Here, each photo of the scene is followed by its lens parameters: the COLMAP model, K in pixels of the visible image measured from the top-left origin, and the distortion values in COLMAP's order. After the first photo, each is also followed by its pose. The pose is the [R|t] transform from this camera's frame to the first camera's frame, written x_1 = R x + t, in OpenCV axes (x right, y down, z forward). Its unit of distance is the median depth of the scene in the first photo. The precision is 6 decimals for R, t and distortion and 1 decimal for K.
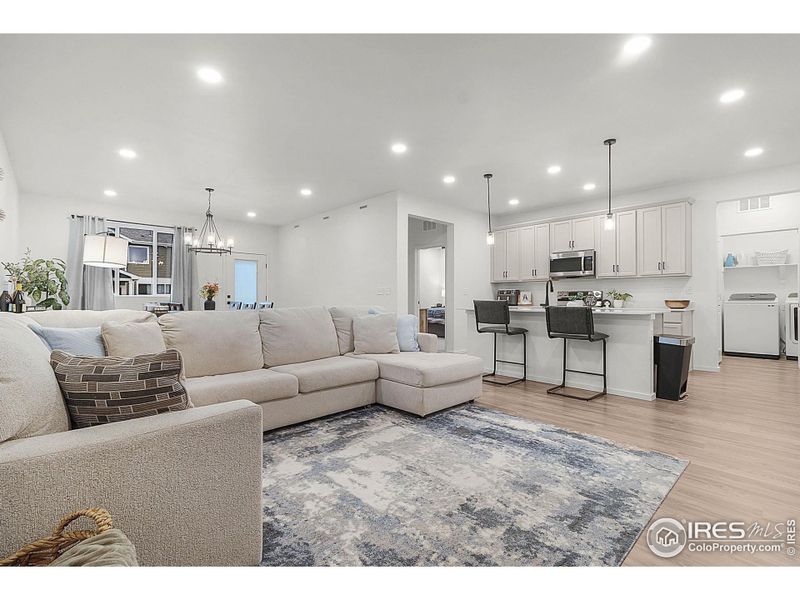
lens RADIAL K [[373.8, 0, 396.9], [0, 373.8, 294.0], [0, 0, 1]] dist [0.002491, 0.001134]
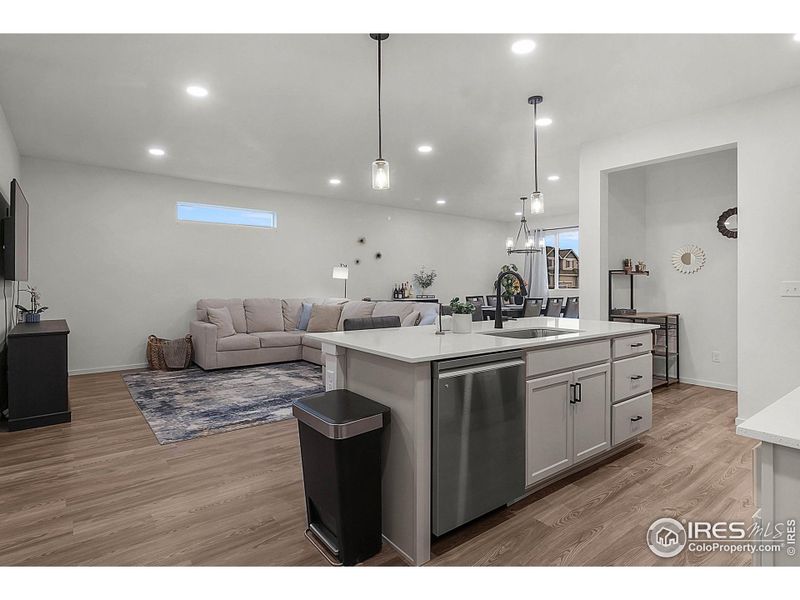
lens RADIAL K [[412.3, 0, 399.9], [0, 412.3, 280.5], [0, 0, 1]] dist [0.025935, -0.000349]
pose [[-0.071923, -0.008282, -0.997376, 1.820806], [0.010376, 0.999905, -0.009051, -0.041550], [0.997356, -0.011000, -0.071830, 1.651730]]
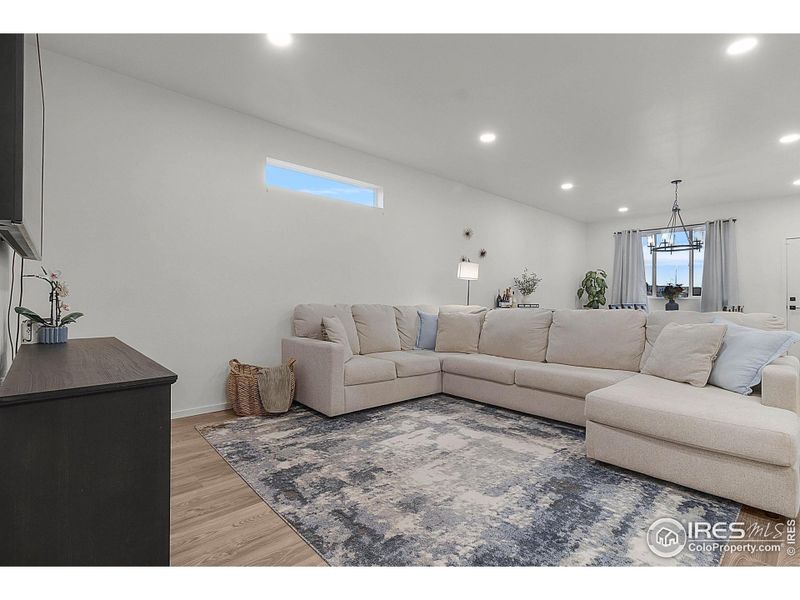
lens RADIAL K [[373.8, 0, 396.9], [0, 373.8, 294.0], [0, 0, 1]] dist [0.002491, 0.001134]
pose [[-0.008575, -0.010721, -0.999906, 0.975285], [0.003299, 0.999937, -0.010750, 0.008872], [0.999958, -0.003391, -0.008540, 0.745543]]
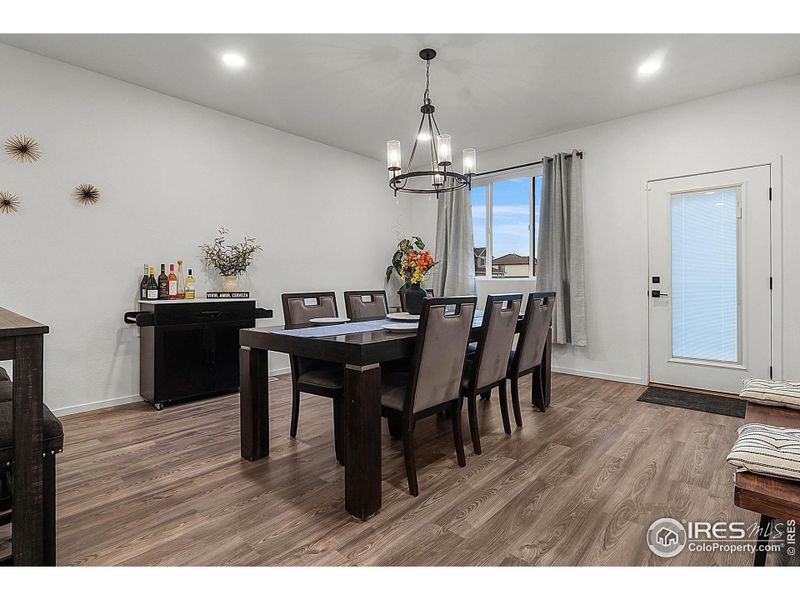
lens RADIAL K [[412.3, 0, 399.9], [0, 412.3, 280.5], [0, 0, 1]] dist [0.025935, -0.000349]
pose [[0.117000, -0.001901, -0.993130, 0.038119], [0.008988, 0.999959, -0.000856, 0.017057], [0.993091, -0.008826, 0.117012, 2.090389]]
